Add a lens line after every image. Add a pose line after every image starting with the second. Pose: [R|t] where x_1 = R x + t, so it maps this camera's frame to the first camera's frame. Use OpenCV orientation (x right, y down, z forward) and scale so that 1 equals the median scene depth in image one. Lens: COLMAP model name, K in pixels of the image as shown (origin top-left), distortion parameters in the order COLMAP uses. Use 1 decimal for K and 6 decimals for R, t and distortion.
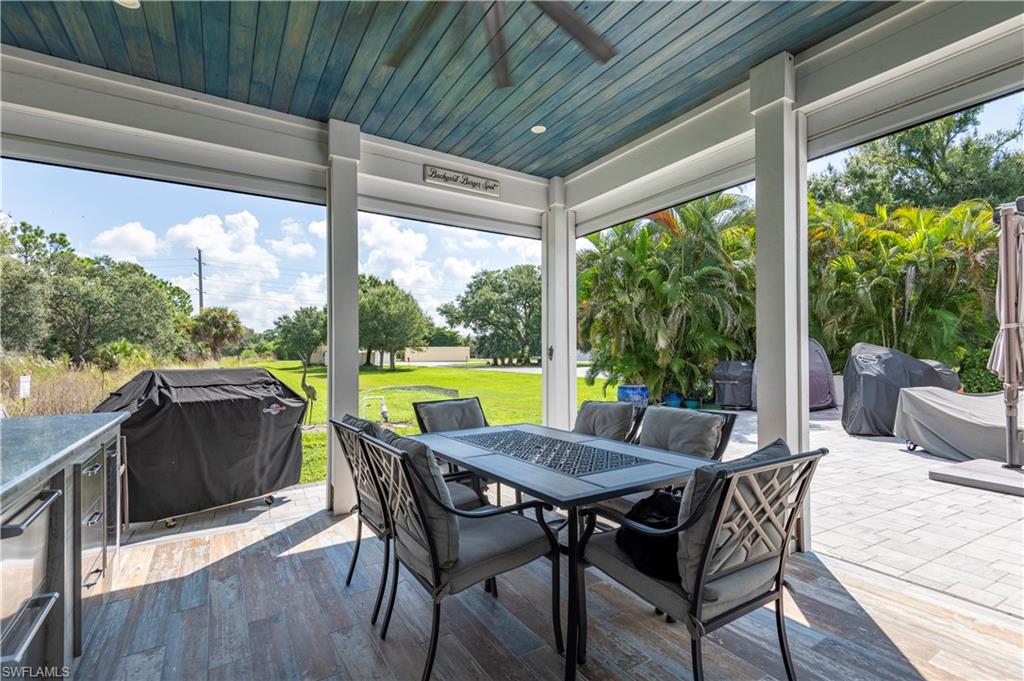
lens RADIAL K [[487.8, 0, 491.0], [0, 487.8, 355.2], [0, 0, 1]] dist [0.023847, -0.000927]
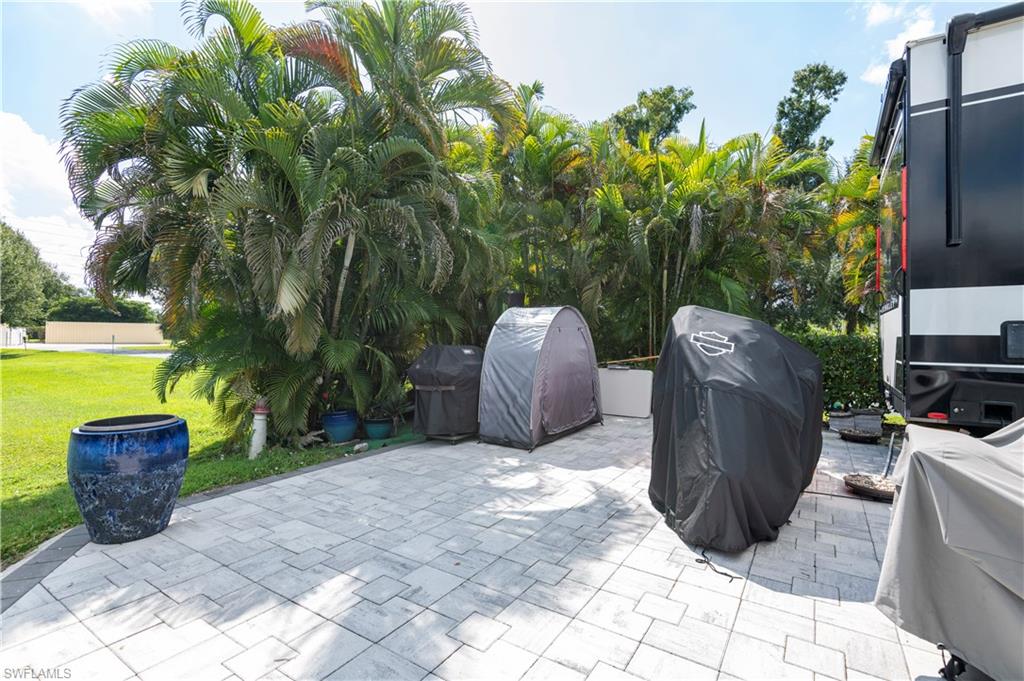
lens RADIAL K [[477.8, 0, 511.0], [0, 477.8, 344.8], [0, 0, 1]] dist [0.026030, -0.000382]
pose [[0.873878, 0.010073, 0.486042, 0.302189], [-0.015122, 0.999865, 0.006467, 0.006722], [-0.485911, -0.013001, 0.873912, 0.522342]]
